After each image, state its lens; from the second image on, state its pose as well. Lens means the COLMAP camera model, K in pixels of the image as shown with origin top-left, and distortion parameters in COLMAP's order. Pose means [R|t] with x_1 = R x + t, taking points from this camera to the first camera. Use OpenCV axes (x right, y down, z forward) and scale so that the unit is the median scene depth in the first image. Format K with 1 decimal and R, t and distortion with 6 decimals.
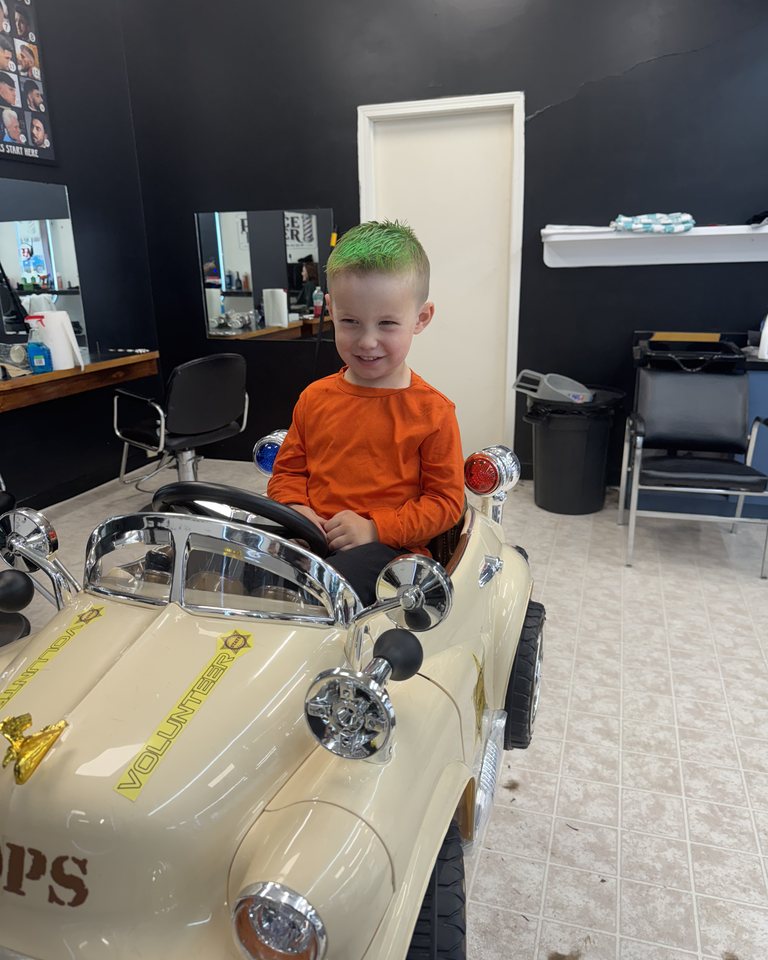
lens RADIAL K [[785.5, 0, 383.9], [0, 785.5, 477.1], [0, 0, 1]] dist [0.002231, 0.005851]
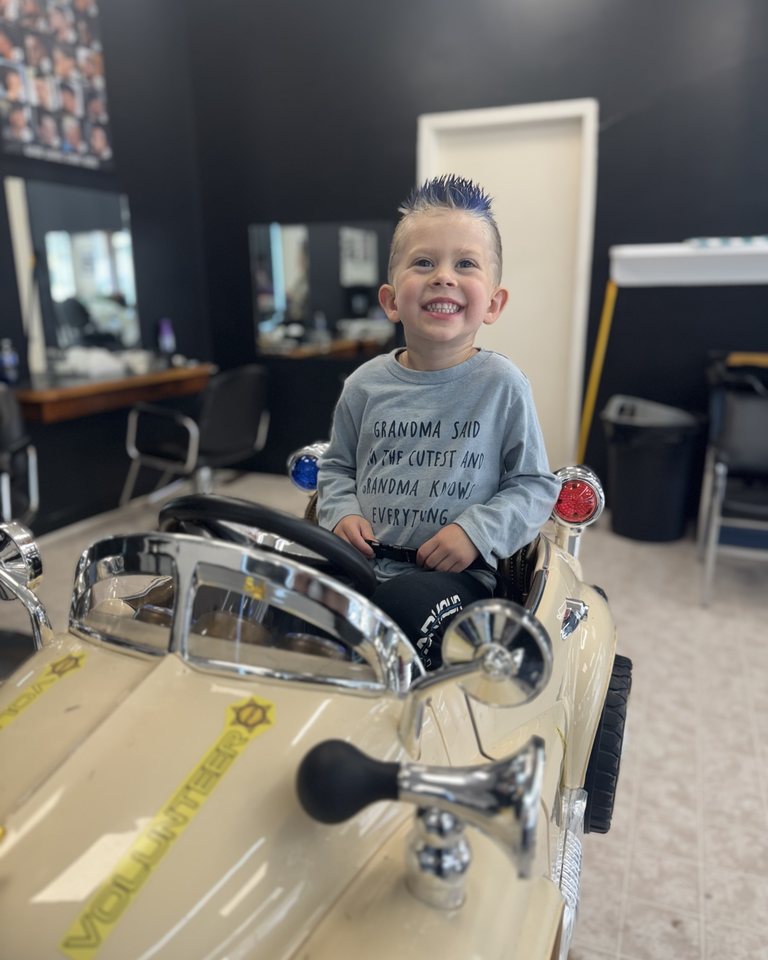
lens RADIAL K [[785.5, 0, 382.0], [0, 785.5, 479.5], [0, 0, 1]] dist [0.002231, 0.005851]
pose [[0.997403, 0.031988, -0.064530, -0.009482], [-0.033658, 0.999122, -0.024956, 0.001403], [0.063675, 0.027064, 0.997604, 0.100387]]
